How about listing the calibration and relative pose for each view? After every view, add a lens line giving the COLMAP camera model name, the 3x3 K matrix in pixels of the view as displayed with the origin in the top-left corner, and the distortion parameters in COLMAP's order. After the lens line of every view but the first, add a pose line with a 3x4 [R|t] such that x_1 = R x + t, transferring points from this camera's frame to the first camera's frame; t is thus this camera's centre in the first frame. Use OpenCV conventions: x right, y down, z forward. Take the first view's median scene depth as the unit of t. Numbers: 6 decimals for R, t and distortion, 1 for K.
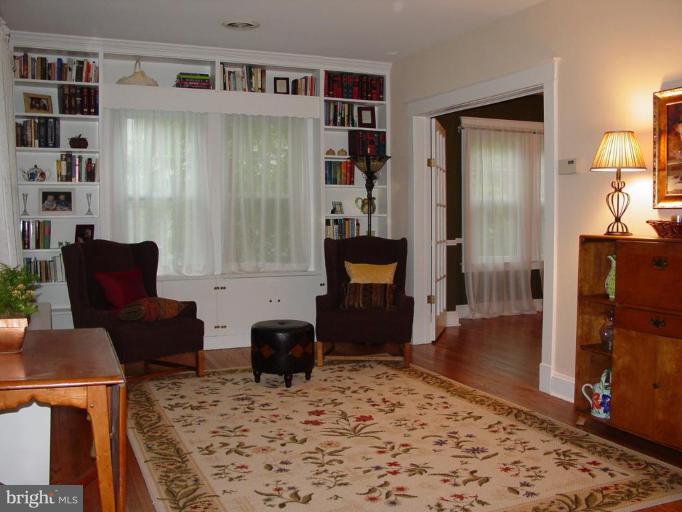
lens RADIAL K [[686.0, 0, 338.8], [0, 686.0, 254.5], [0, 0, 1]] dist [-0.173165, 0.200150]
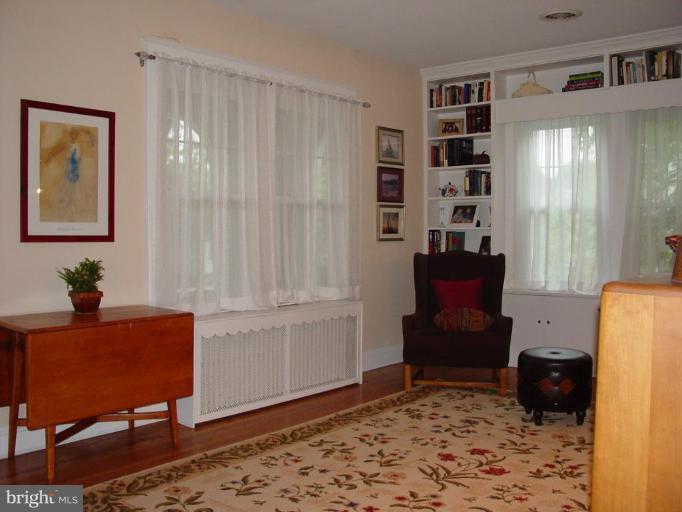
lens RADIAL K [[686.0, 0, 338.8], [0, 686.0, 254.5], [0, 0, 1]] dist [-0.173165, 0.200150]
pose [[0.452187, 0.032528, -0.891330, 0.510392], [-0.049148, 0.998725, 0.011514, -0.018144], [0.890568, 0.038601, 0.453209, 0.338879]]
